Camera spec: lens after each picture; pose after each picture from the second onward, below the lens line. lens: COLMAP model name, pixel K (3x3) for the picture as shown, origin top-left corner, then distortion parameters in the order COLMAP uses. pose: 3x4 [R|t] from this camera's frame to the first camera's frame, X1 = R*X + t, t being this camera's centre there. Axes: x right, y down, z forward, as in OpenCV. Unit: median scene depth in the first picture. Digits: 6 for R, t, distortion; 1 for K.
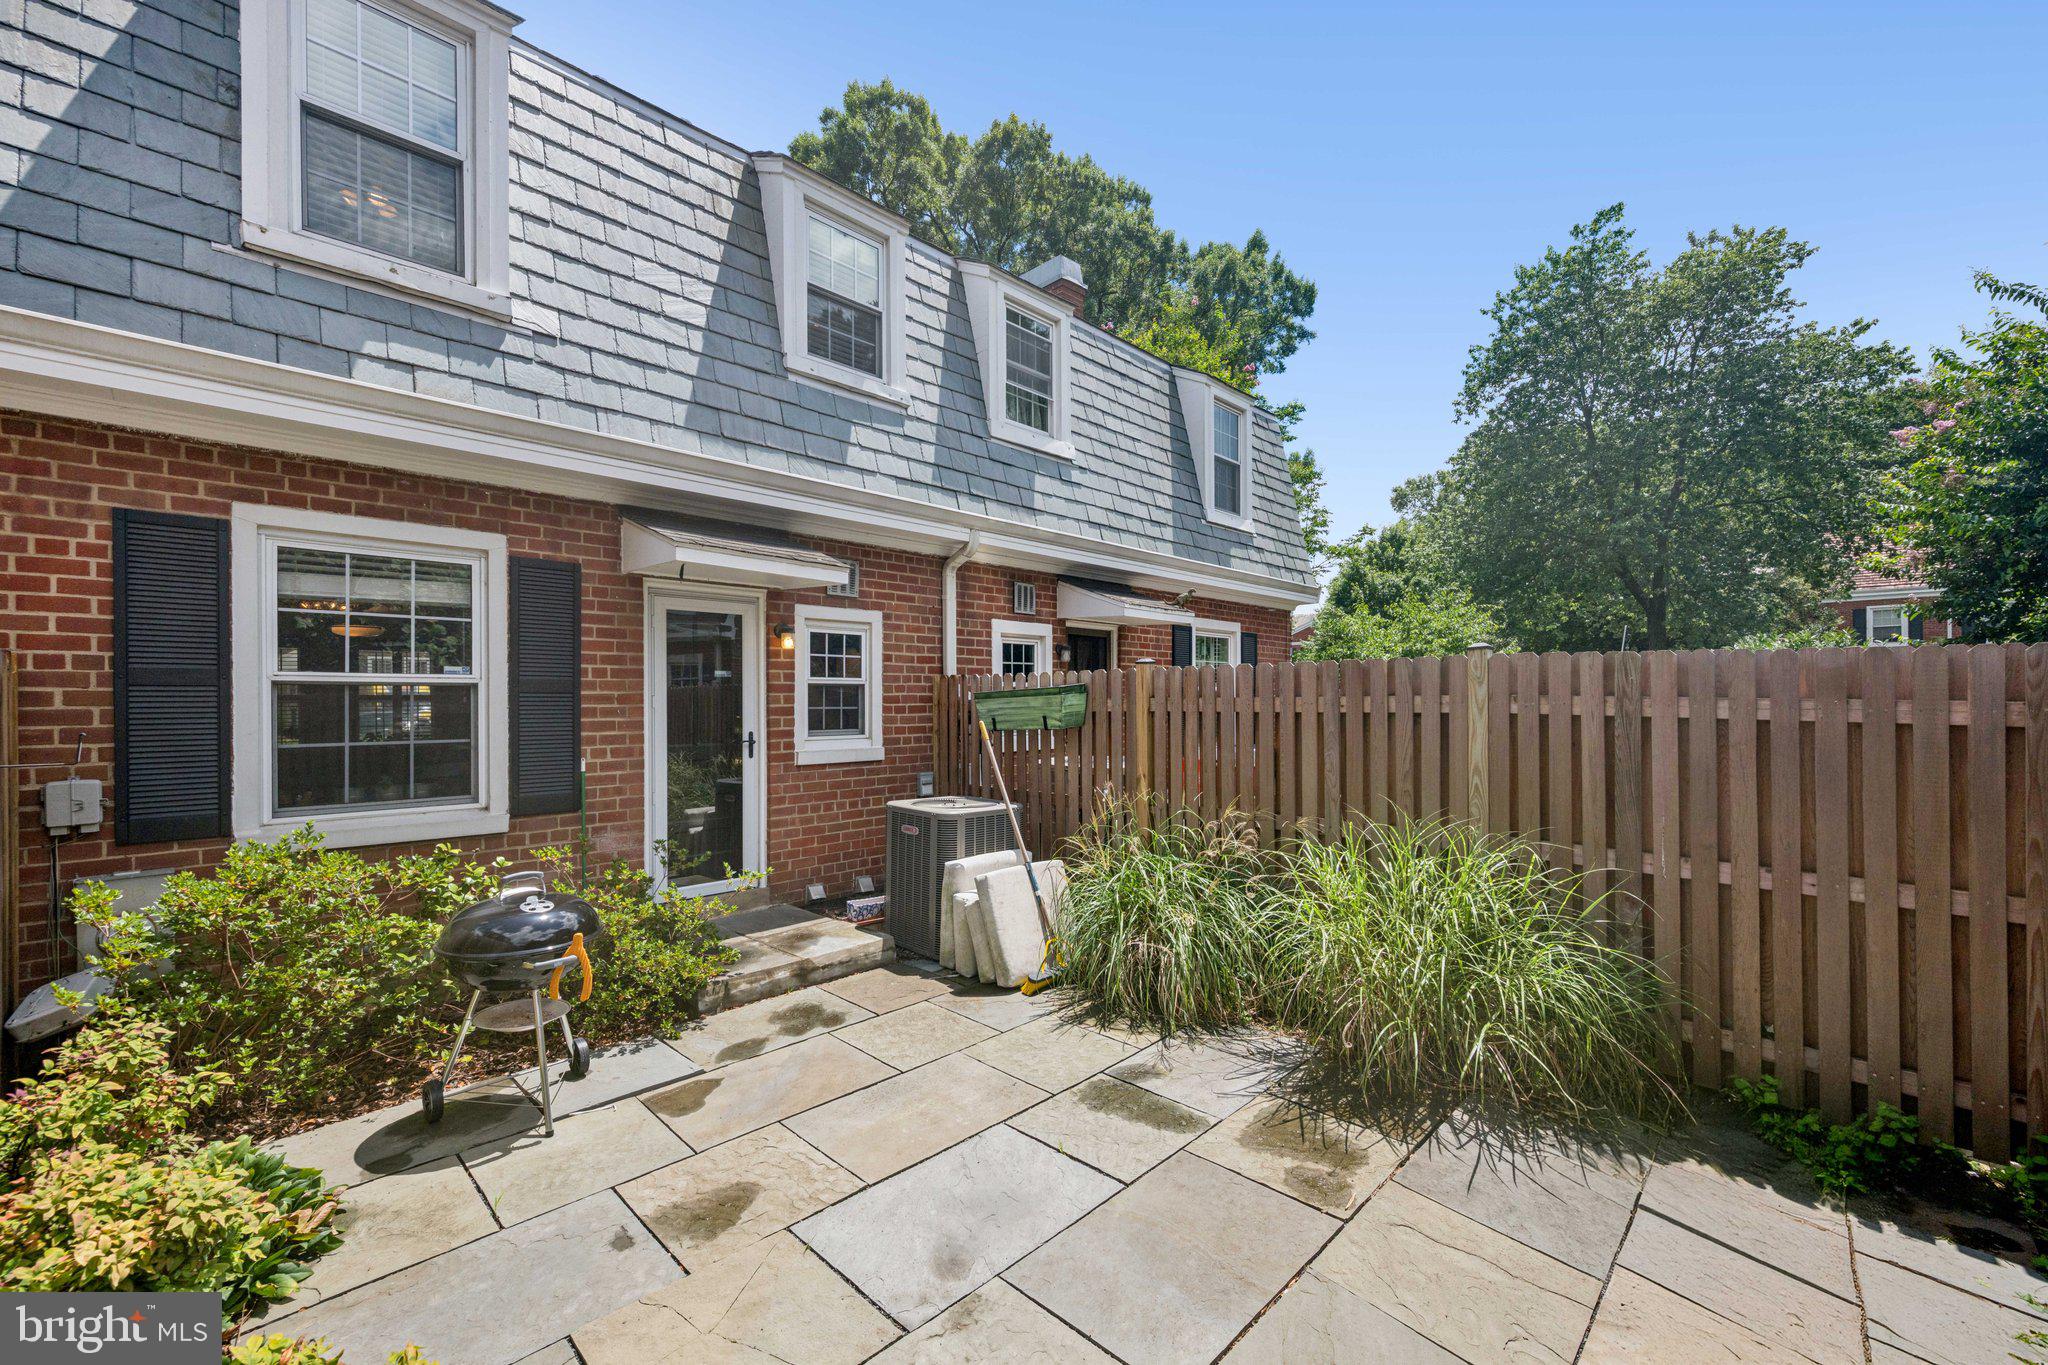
lens RADIAL K [[827.0, 0, 1023.5], [0, 827.0, 697.9], [0, 0, 1]] dist [-0.000711, 0.000062]
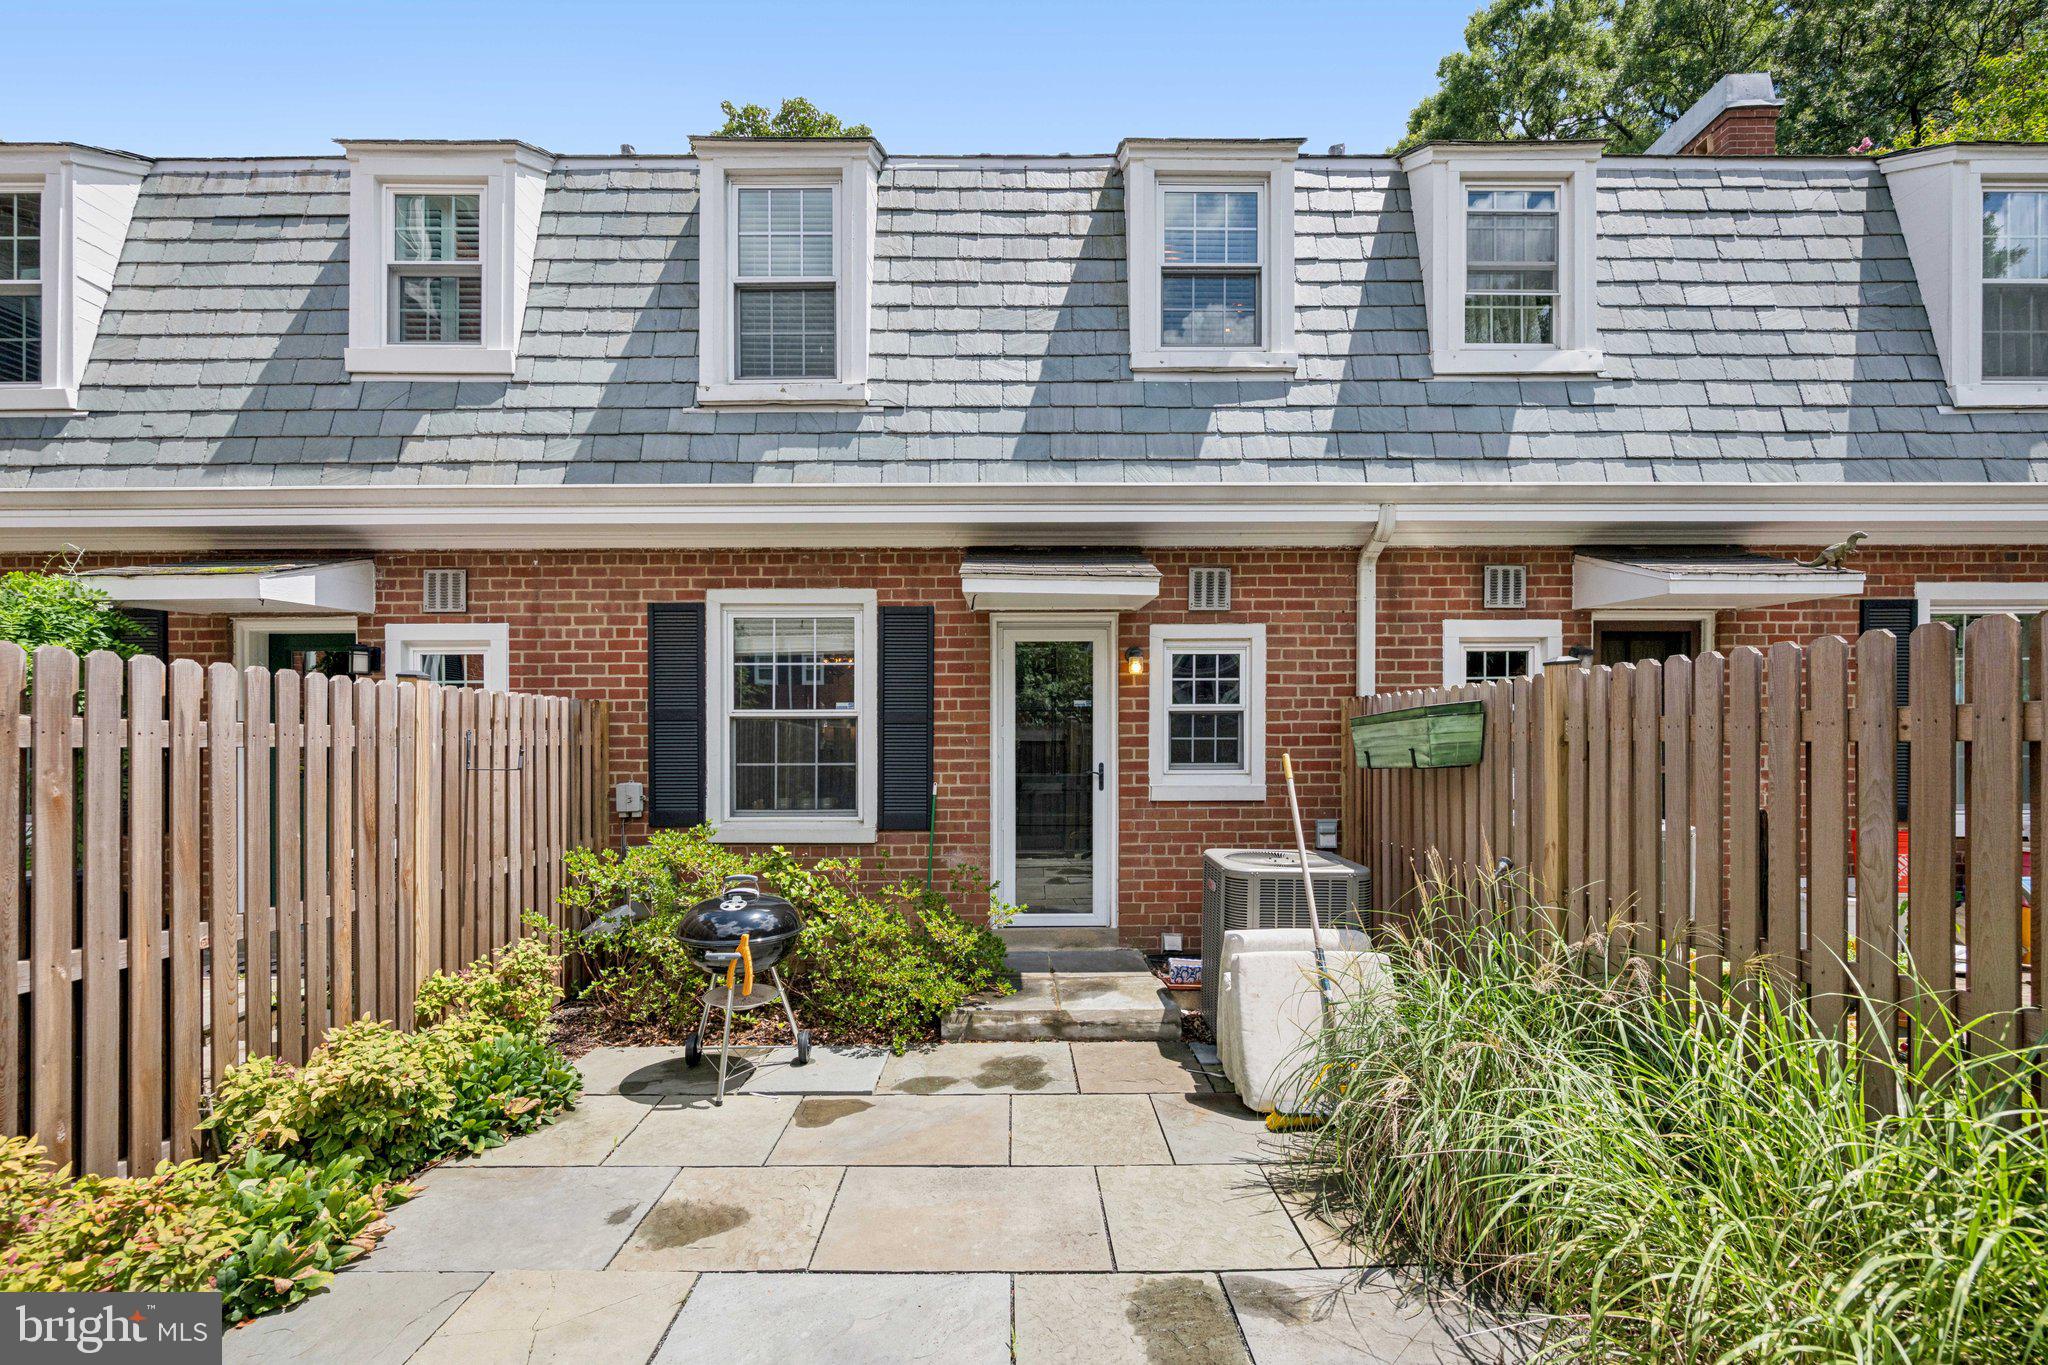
lens RADIAL K [[832.0, 0, 1017.3], [0, 832.0, 742.1], [0, 0, 1]] dist [-0.001855, -0.000356]
pose [[0.706135, 0.002011, -0.708075, 0.300276], [0.004205, 0.999966, 0.007033, 0.010414], [0.708065, -0.007944, 0.706102, 0.269392]]
